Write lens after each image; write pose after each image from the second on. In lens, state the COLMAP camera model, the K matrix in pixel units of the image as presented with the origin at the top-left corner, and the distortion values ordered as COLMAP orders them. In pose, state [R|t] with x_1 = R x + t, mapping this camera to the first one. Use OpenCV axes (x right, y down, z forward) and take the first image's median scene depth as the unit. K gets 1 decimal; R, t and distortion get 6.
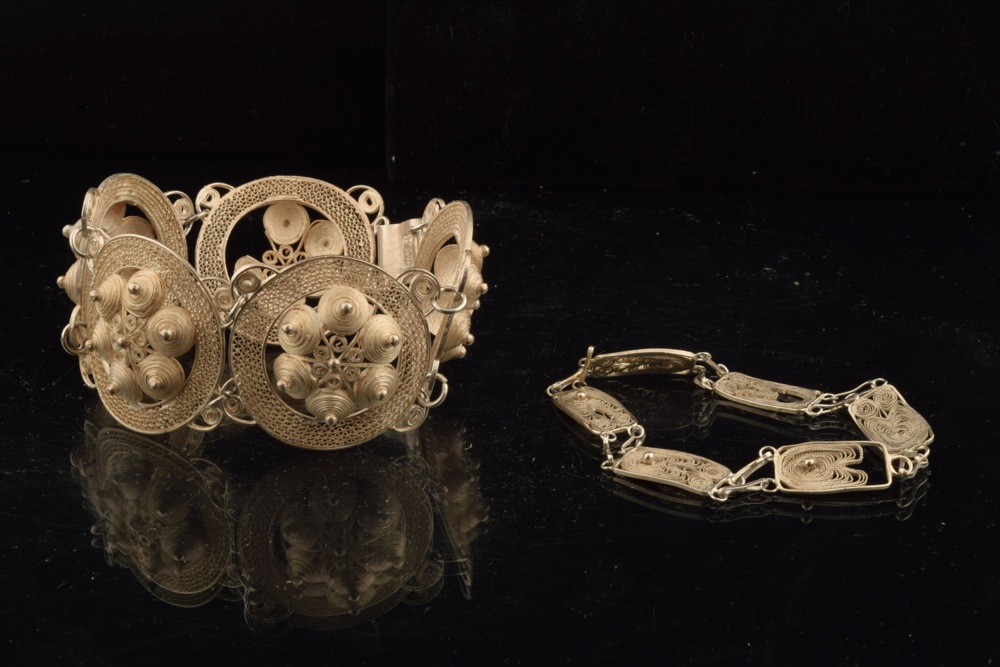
lens RADIAL K [[2807.8, 0, 510.7], [0, 2807.8, 340.8], [0, 0, 1]] dist [-0.031004, 0.000000]
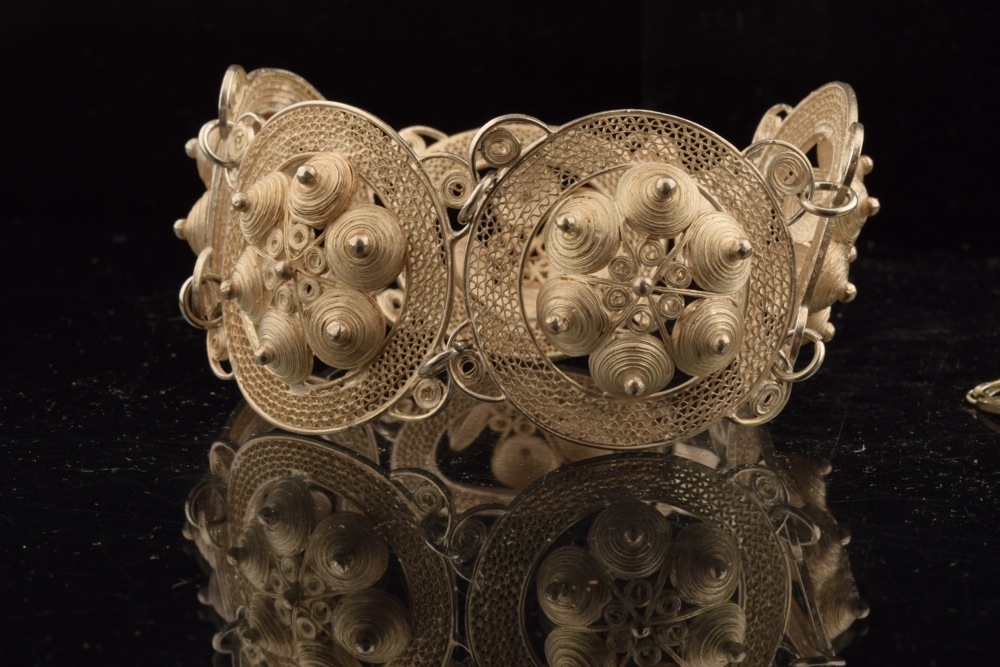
lens RADIAL K [[2807.8, 0, 494.7], [0, 2807.8, 342.6], [0, 0, 1]] dist [-0.031004, 0.000000]
pose [[0.999607, 0.003026, -0.027878, -0.075381], [-0.008976, 0.976382, -0.215865, 0.144025], [0.026567, 0.216031, 0.976025, 0.411286]]
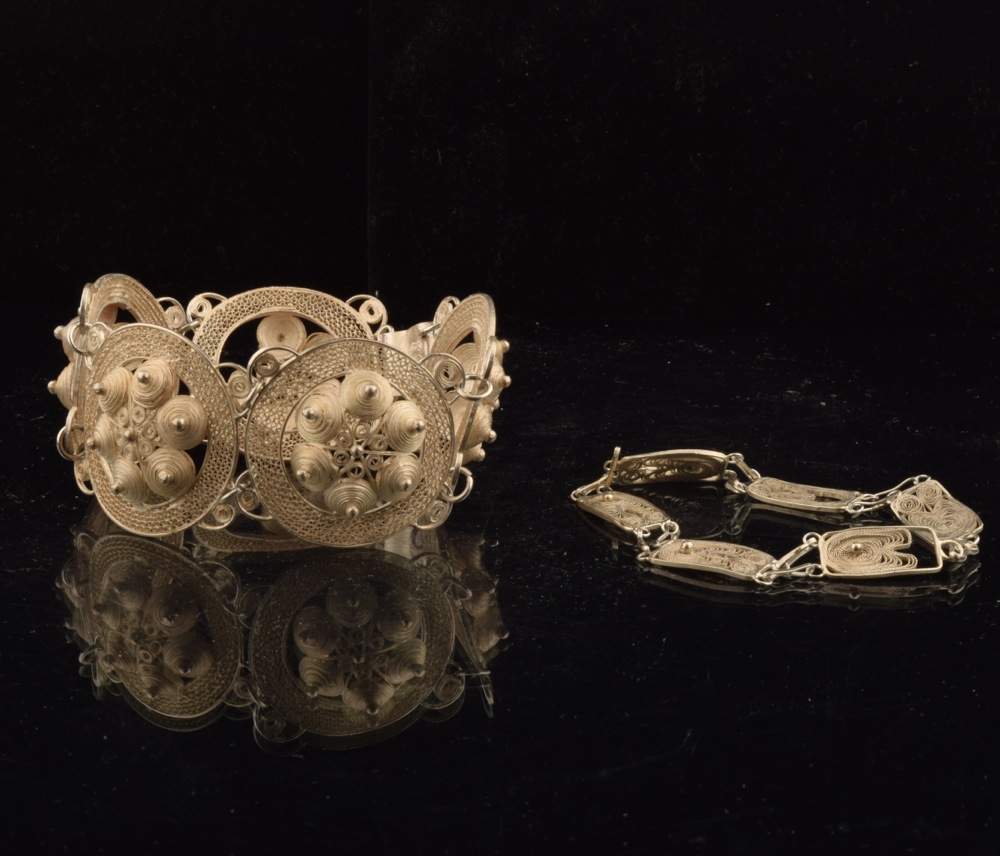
lens RADIAL K [[3629.5, 0, 492.4], [0, 3629.5, 418.8], [0, 0, 1]] dist [-0.044760, 0.000000]
pose [[0.999043, -0.009051, 0.042798, -0.067588], [0.013413, 0.994616, -0.102755, 0.121028], [-0.041637, 0.103231, 0.993786, -0.220471]]
